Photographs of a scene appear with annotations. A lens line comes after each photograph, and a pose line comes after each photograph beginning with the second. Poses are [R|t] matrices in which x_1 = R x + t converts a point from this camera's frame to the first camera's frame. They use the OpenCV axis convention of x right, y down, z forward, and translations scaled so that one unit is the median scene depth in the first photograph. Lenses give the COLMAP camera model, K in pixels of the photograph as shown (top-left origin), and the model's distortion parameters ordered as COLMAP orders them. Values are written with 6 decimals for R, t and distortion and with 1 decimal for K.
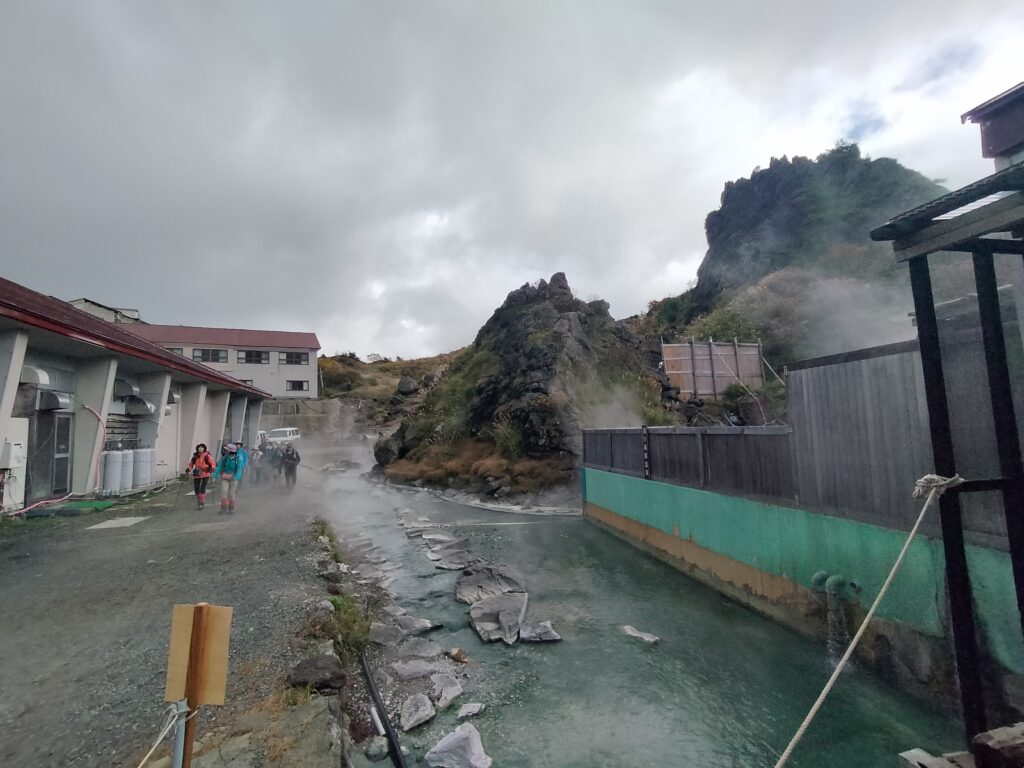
lens RADIAL K [[489.5, 0, 512.0], [0, 489.5, 384.0], [0, 0, 1]] dist [-0.000649, -0.000070]
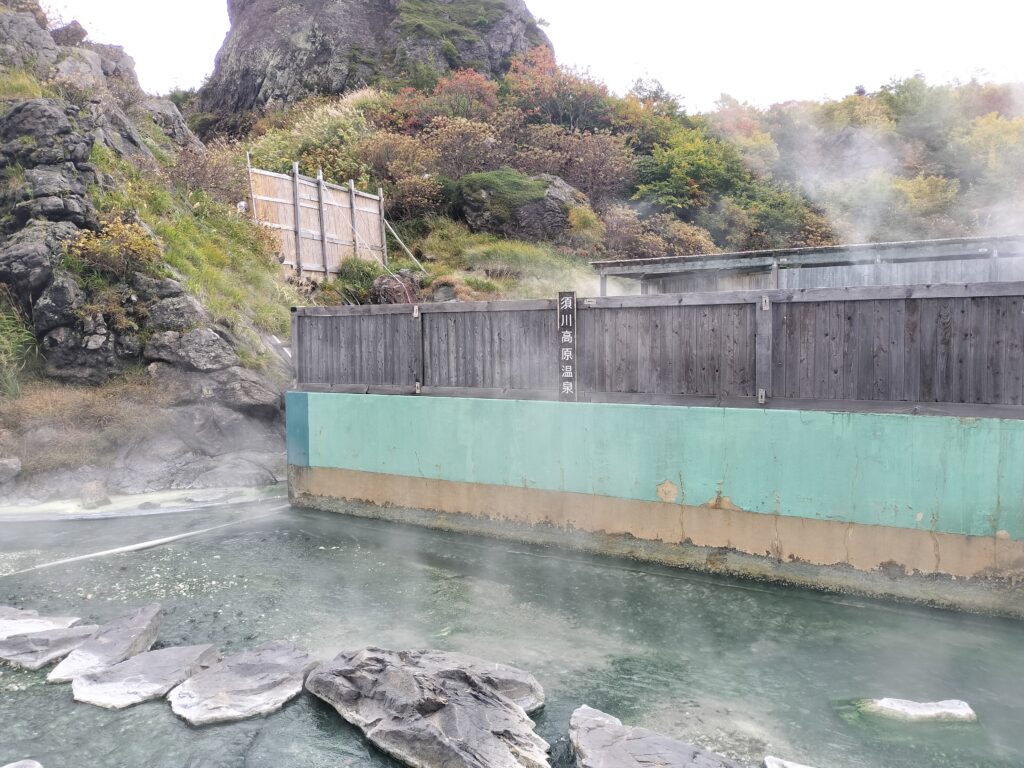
lens RADIAL K [[770.9, 0, 512.0], [0, 770.9, 384.0], [0, 0, 1]] dist [0.071098, -0.103168]
pose [[0.664040, -0.028102, 0.747169, -0.192910], [-0.076676, 0.991466, 0.105436, 0.056171], [-0.743755, -0.127303, 0.656218, 0.300108]]
